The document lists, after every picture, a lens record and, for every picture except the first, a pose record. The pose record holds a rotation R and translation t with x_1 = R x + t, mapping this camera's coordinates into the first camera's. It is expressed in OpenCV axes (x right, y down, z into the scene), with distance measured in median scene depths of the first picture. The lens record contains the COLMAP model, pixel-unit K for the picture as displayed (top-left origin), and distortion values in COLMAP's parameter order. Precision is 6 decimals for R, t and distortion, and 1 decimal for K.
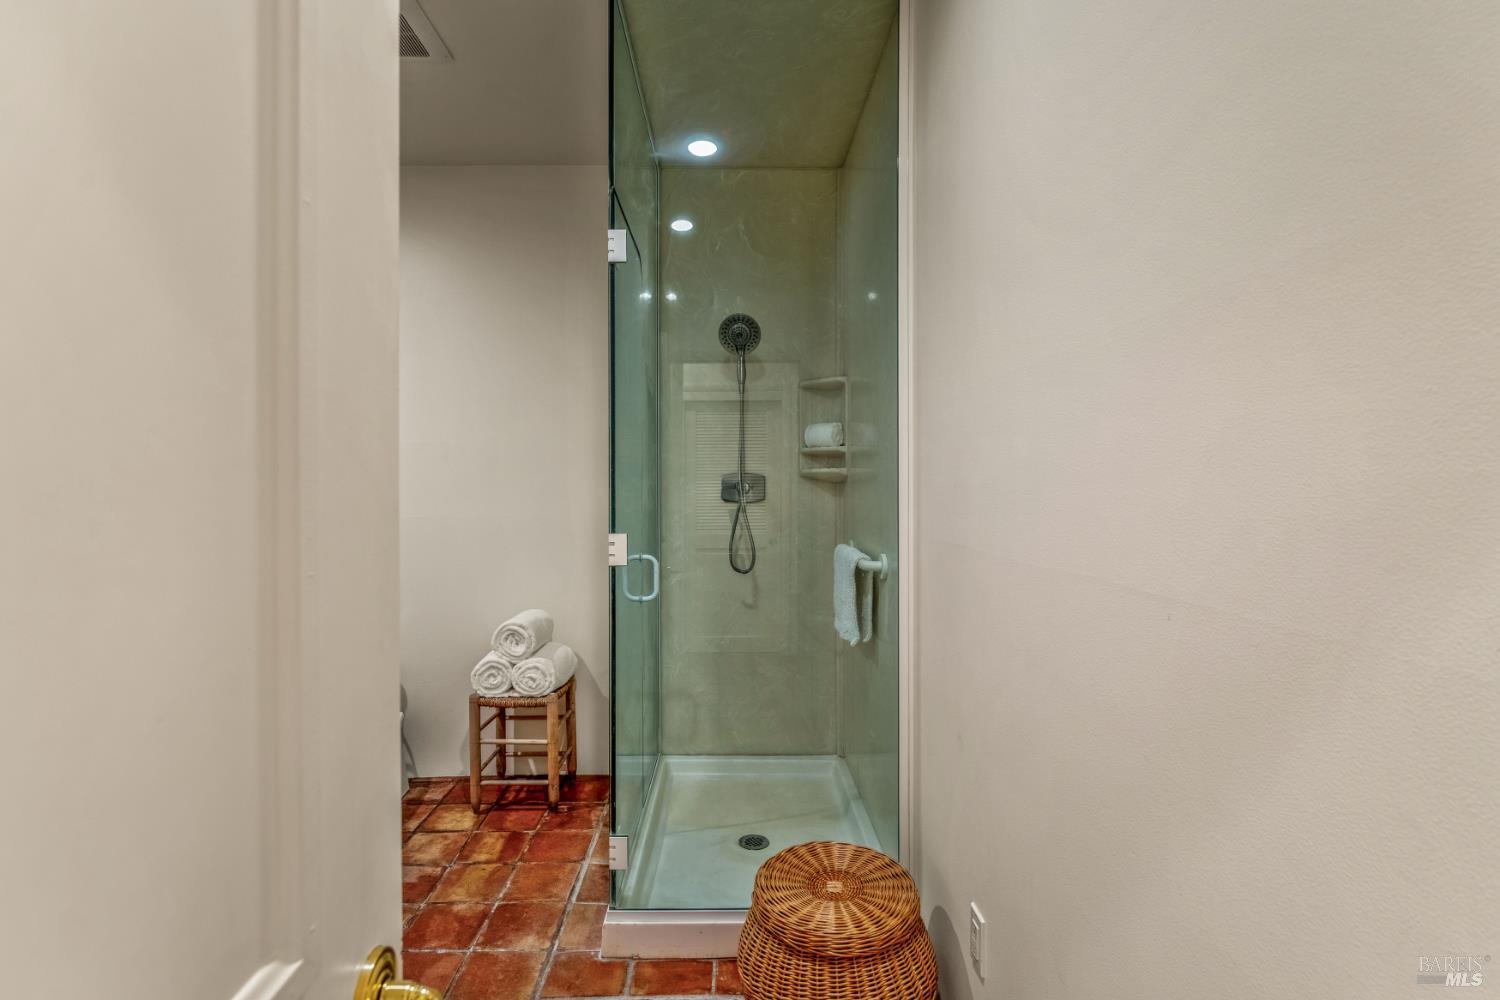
lens RADIAL K [[681.0, 0, 745.9], [0, 681.0, 494.7], [0, 0, 1]] dist [0.002842, 0.000290]
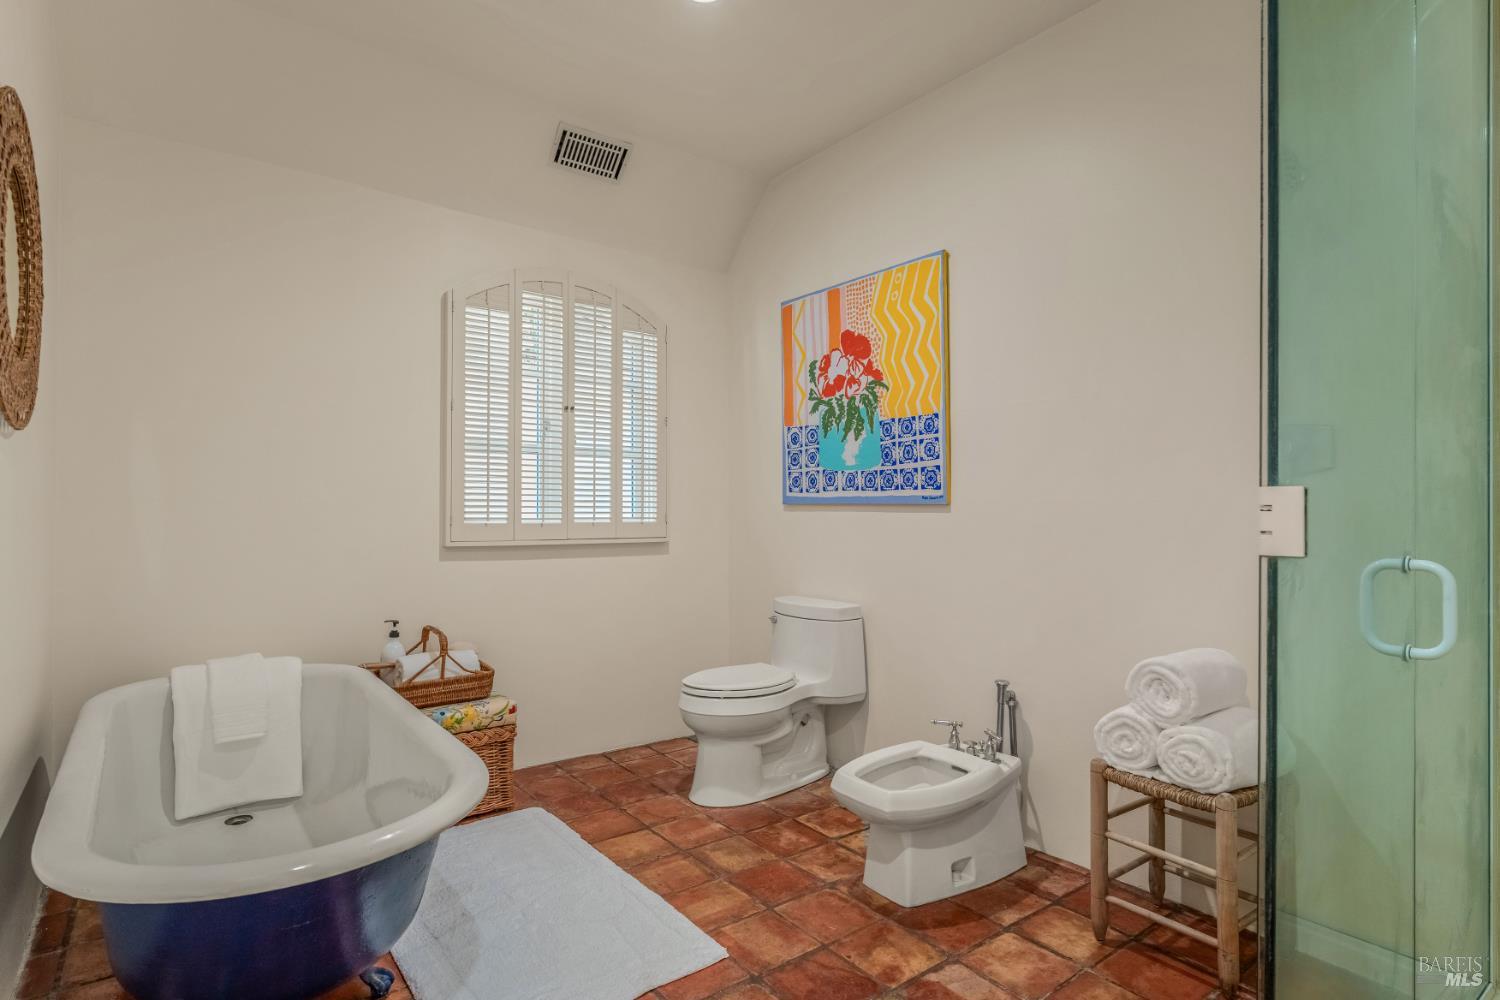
lens RADIAL K [[776.7, 0, 746.3], [0, 776.7, 508.5], [0, 0, 1]] dist [-0.004545, -0.000258]
pose [[0.577207, 0.001714, -0.816596, 0.019580], [-0.007716, 0.999965, -0.003356, 0.053168], [0.816562, 0.008238, 0.577200, 0.281035]]
